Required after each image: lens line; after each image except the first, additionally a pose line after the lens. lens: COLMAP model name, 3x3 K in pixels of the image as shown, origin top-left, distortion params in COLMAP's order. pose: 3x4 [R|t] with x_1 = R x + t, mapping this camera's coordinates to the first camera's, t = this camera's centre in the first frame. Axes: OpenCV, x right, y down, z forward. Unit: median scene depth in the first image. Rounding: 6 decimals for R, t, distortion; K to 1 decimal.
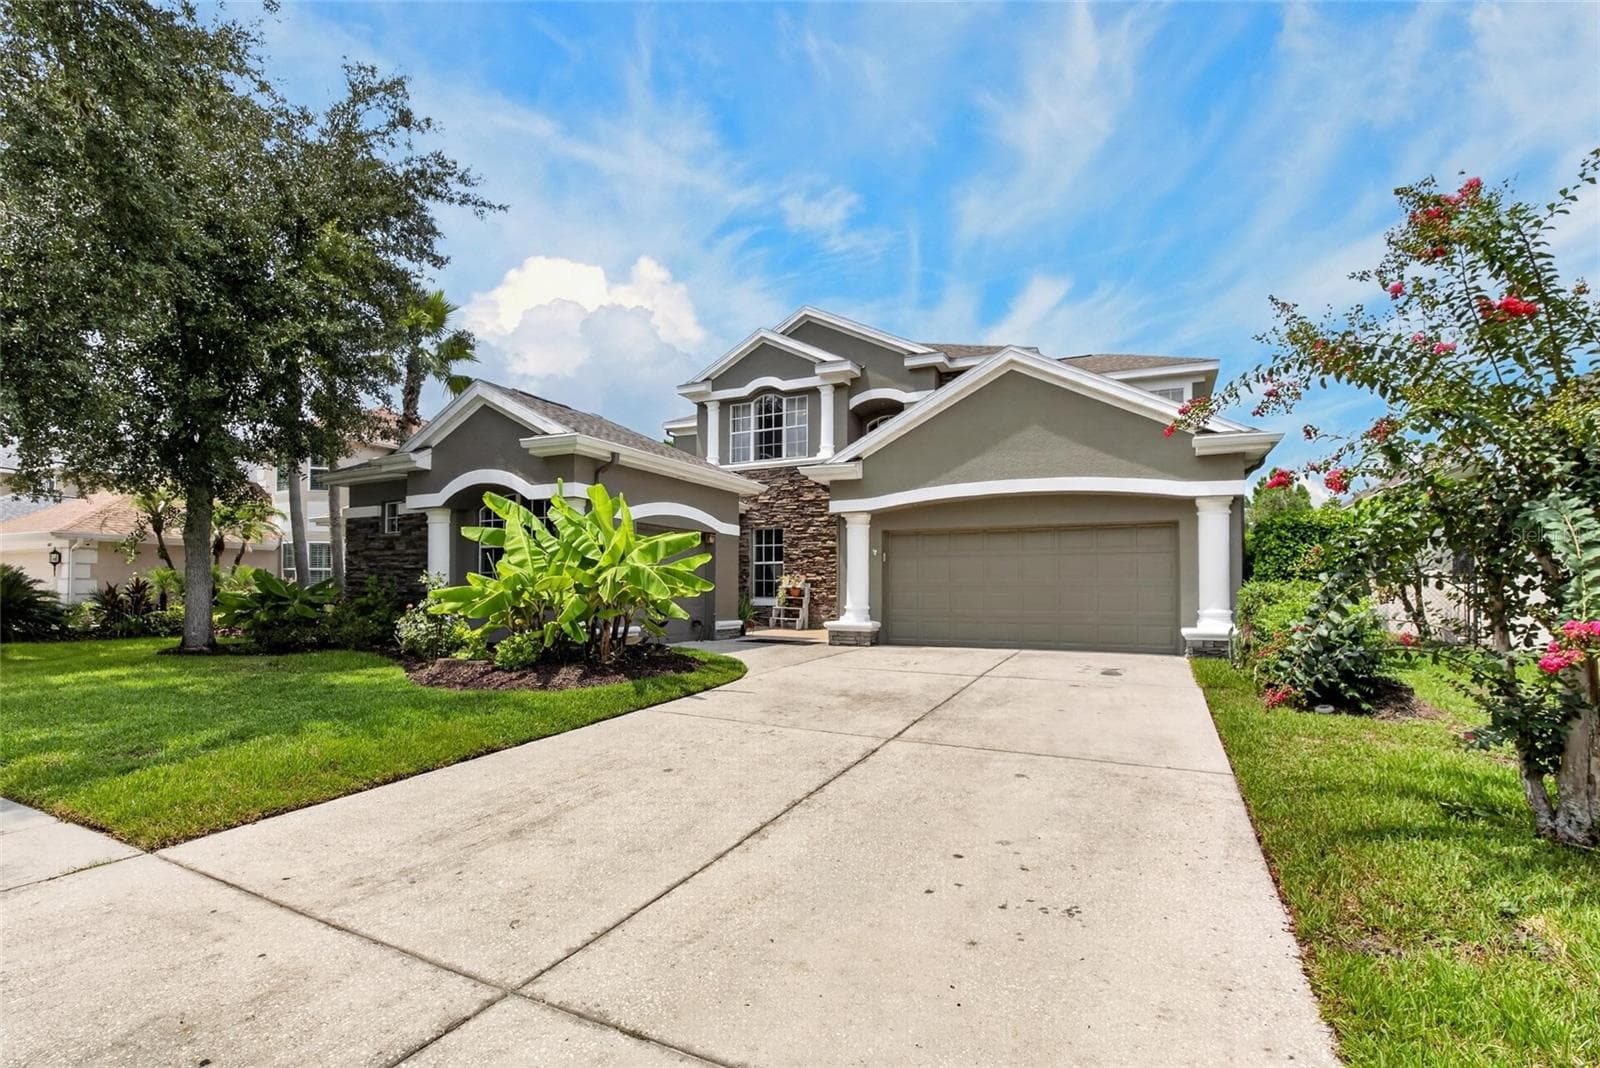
lens RADIAL K [[700.9, 0, 781.8], [0, 700.9, 576.5], [0, 0, 1]] dist [-0.002827, 0.000095]
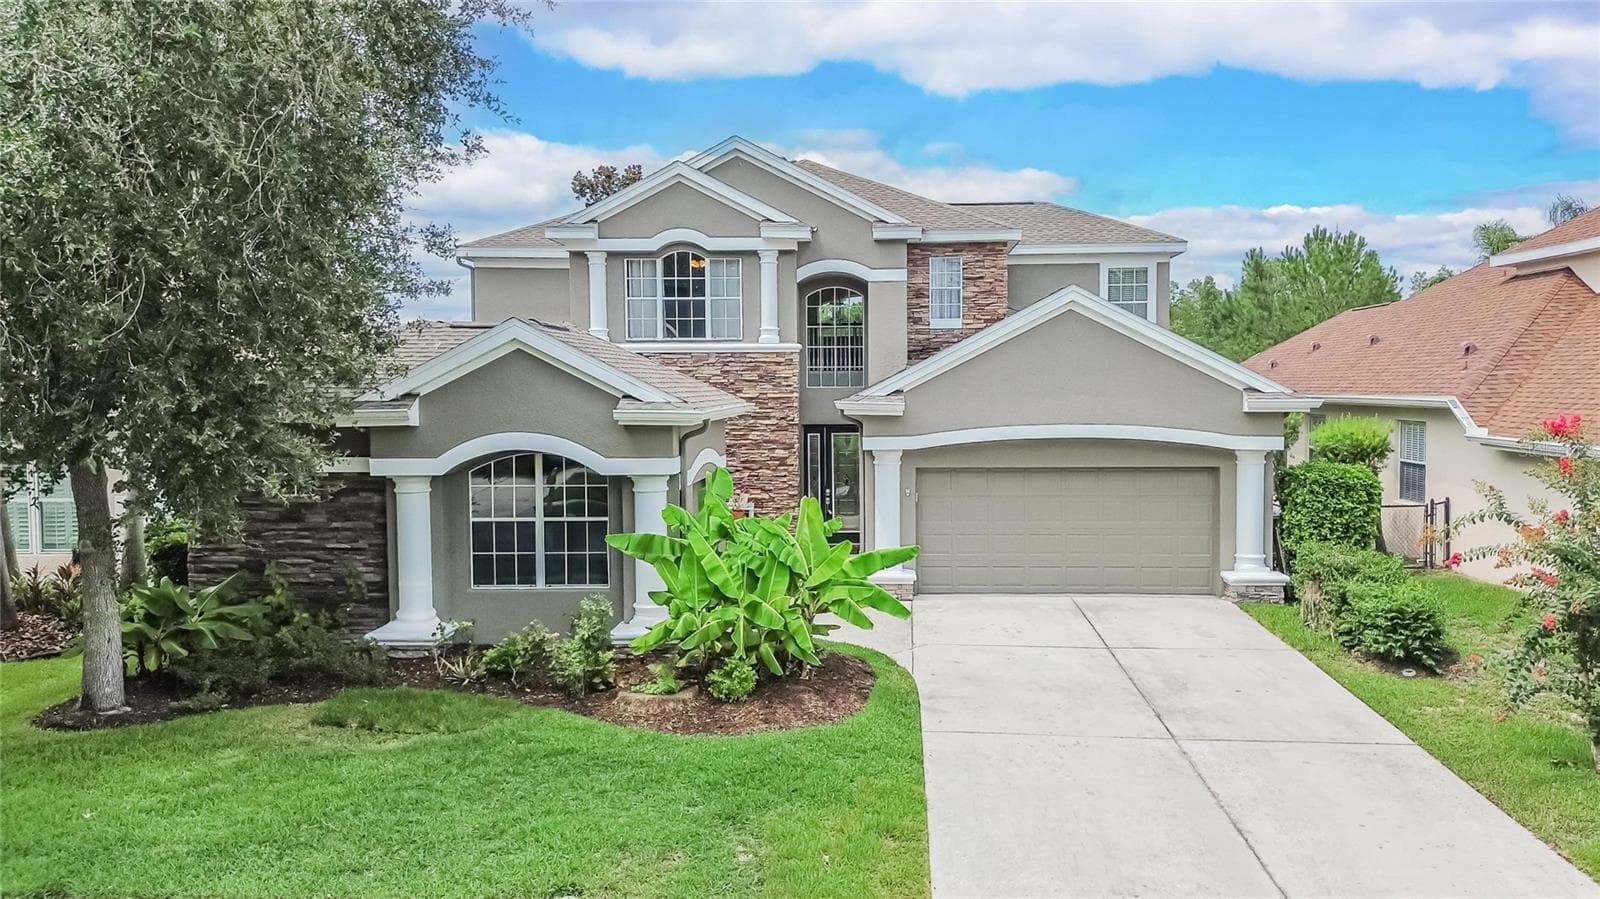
lens RADIAL K [[1162.3, 0, 800.0], [0, 1162.3, 449.5], [0, 0, 1]] dist [0.157130, -0.160152]
pose [[0.918955, -0.036900, 0.392633, -0.586468], [0.006865, 0.996959, 0.077627, -0.210009], [-0.394304, -0.068640, 0.916413, -0.303372]]
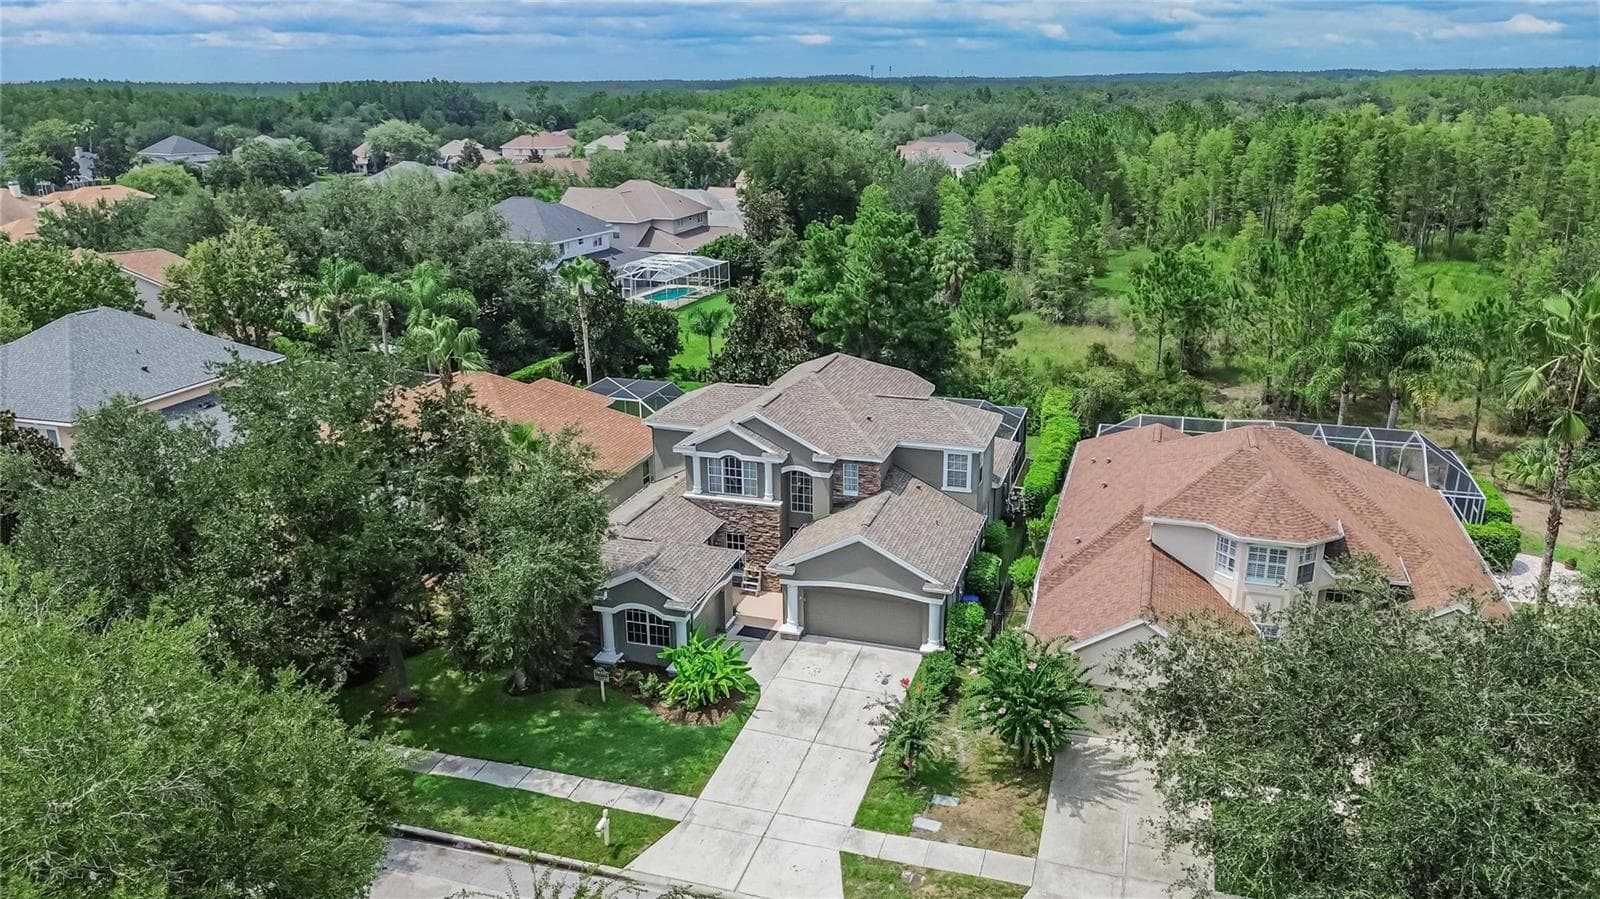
lens RADIAL K [[1162.3, 0, 800.0], [0, 1162.3, 449.5], [0, 0, 1]] dist [0.157130, -0.160152]
pose [[0.985605, -0.066223, 0.155552, -0.419291], [0.010077, 0.941464, 0.336962, -1.752131], [-0.168761, -0.330544, 0.928580, -2.308288]]
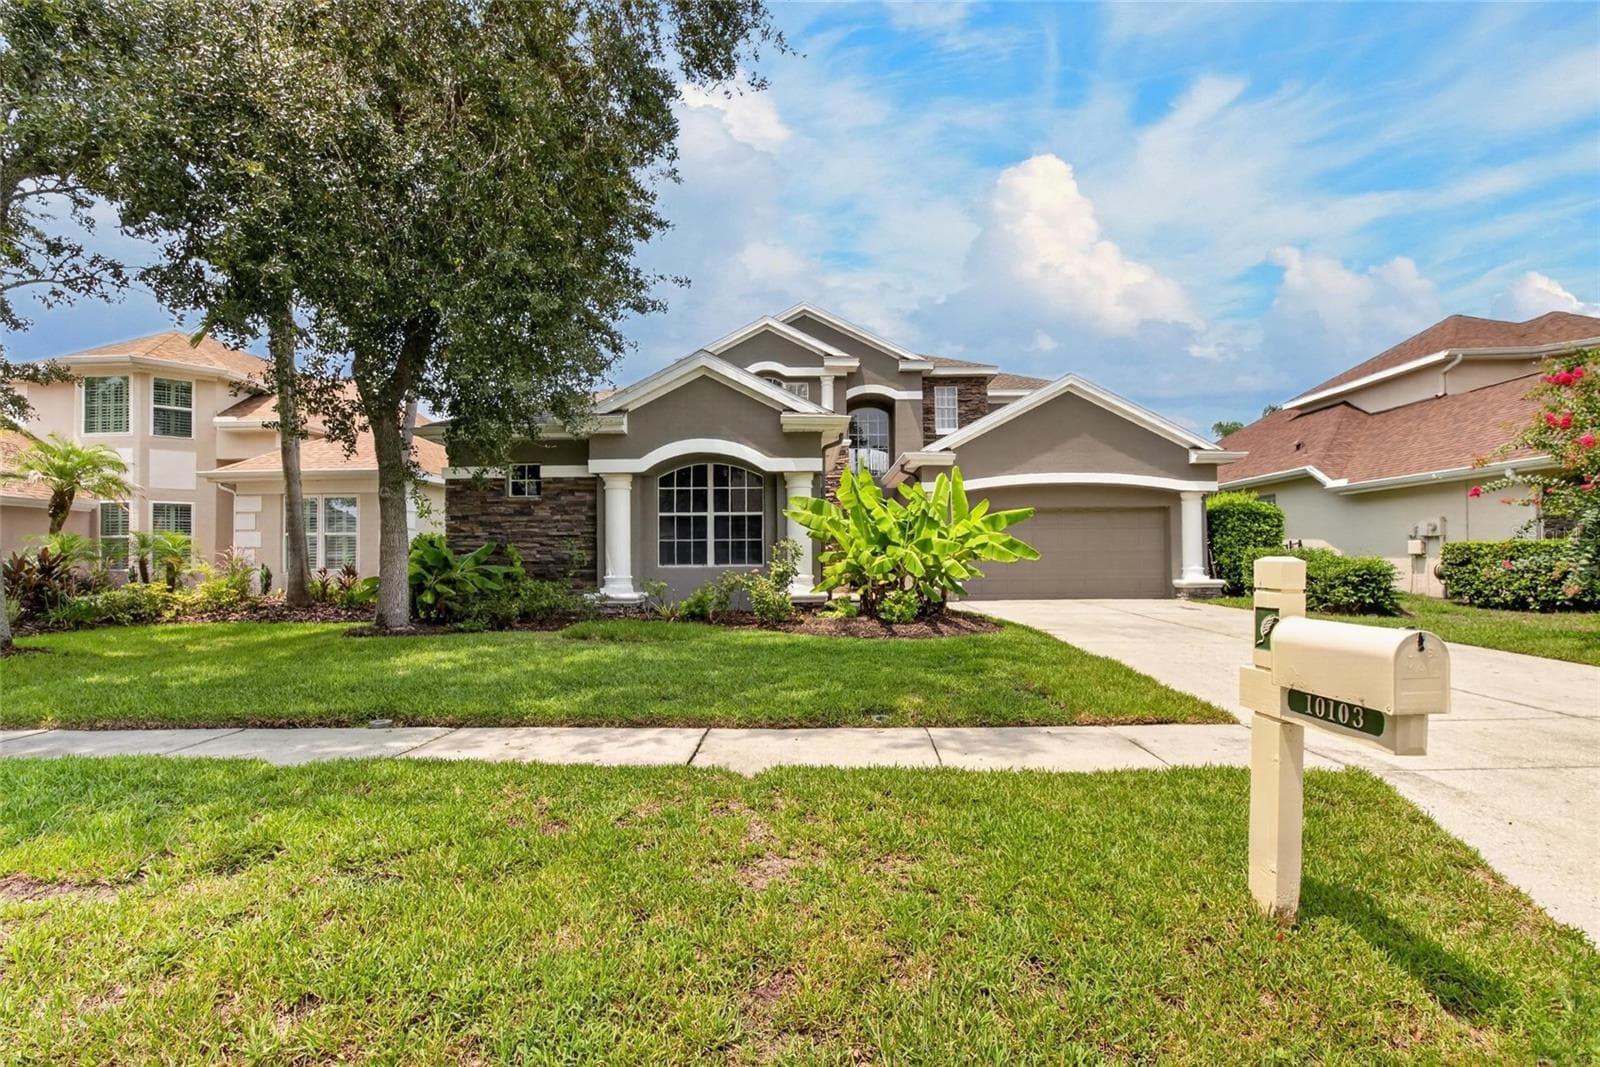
lens RADIAL K [[703.7, 0, 779.5], [0, 703.7, 557.9], [0, 0, 1]] dist [-0.000331, -0.000149]
pose [[0.902074, -0.006176, 0.431537, -0.690923], [0.001200, 0.999930, 0.011801, 0.007796], [-0.431580, -0.010128, 0.902018, 0.015082]]
